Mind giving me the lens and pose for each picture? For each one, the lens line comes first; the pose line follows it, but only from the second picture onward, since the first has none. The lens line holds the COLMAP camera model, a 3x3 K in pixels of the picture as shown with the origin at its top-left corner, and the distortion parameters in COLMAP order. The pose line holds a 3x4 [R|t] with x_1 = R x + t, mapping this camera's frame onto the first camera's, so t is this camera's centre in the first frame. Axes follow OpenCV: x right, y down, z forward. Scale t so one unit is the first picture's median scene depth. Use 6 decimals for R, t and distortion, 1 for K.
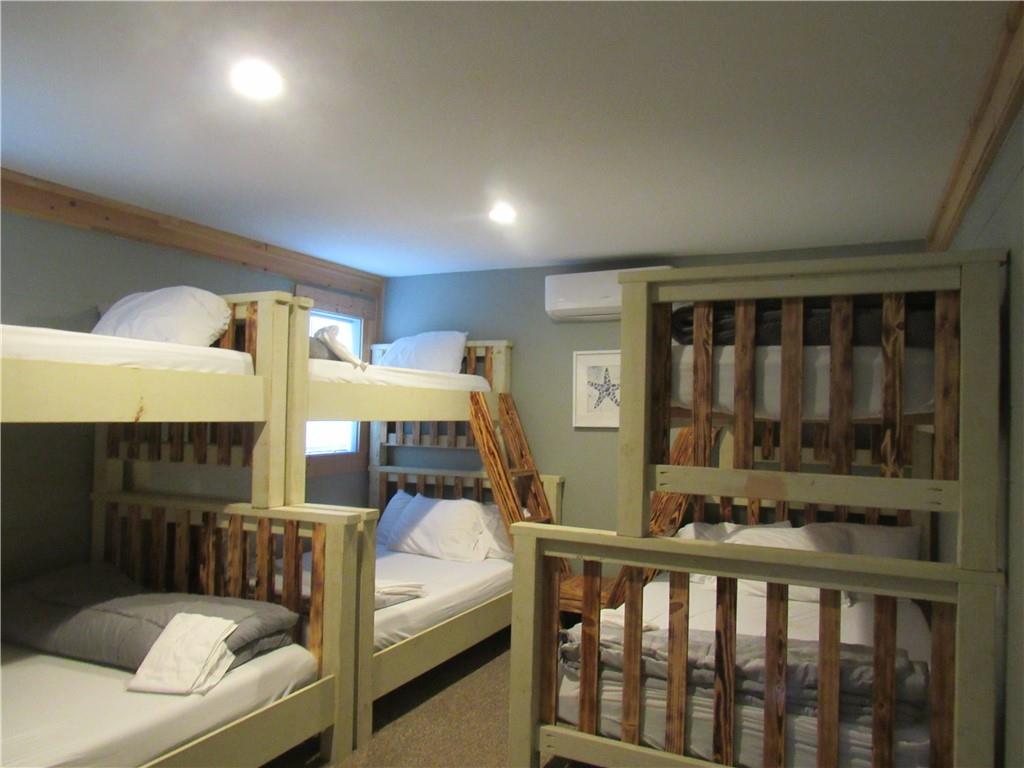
lens RADIAL K [[732.8, 0, 510.4], [0, 732.8, 384.2], [0, 0, 1]] dist [-0.024618, 0.003719]
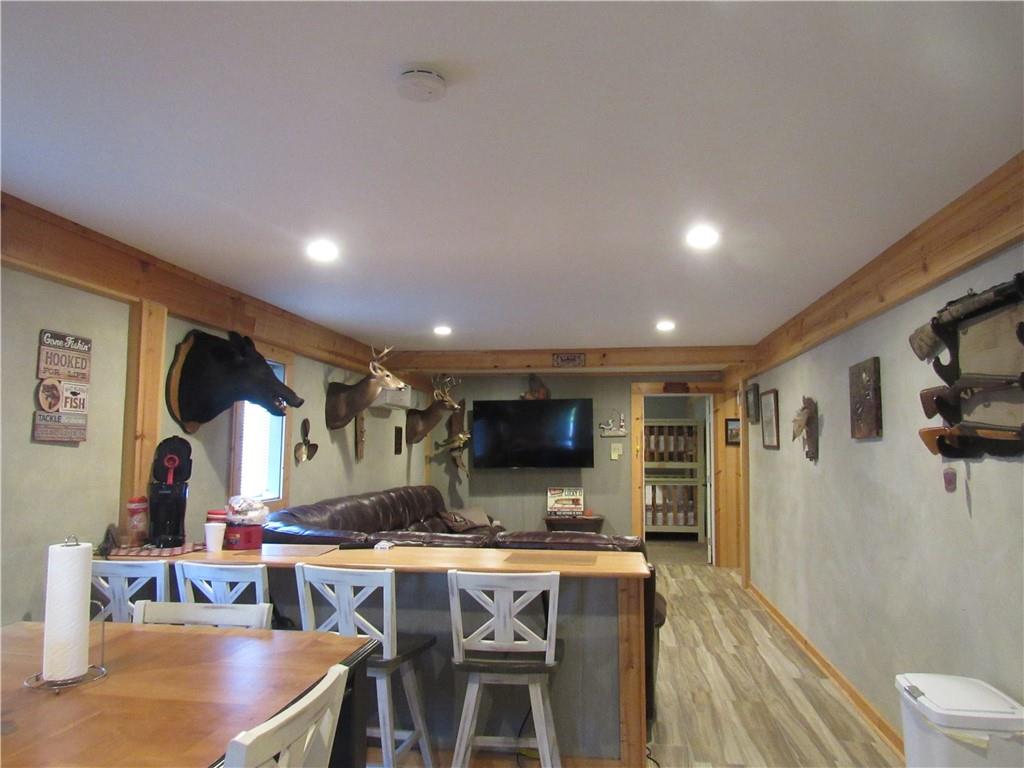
lens RADIAL K [[732.8, 0, 513.5], [0, 732.8, 383.7], [0, 0, 1]] dist [-0.024618, 0.003719]
pose [[0.968699, 0.011842, 0.247954, -1.790062], [0.004490, 0.997862, -0.065201, -0.086016], [-0.248196, 0.064273, 0.966575, -3.438079]]
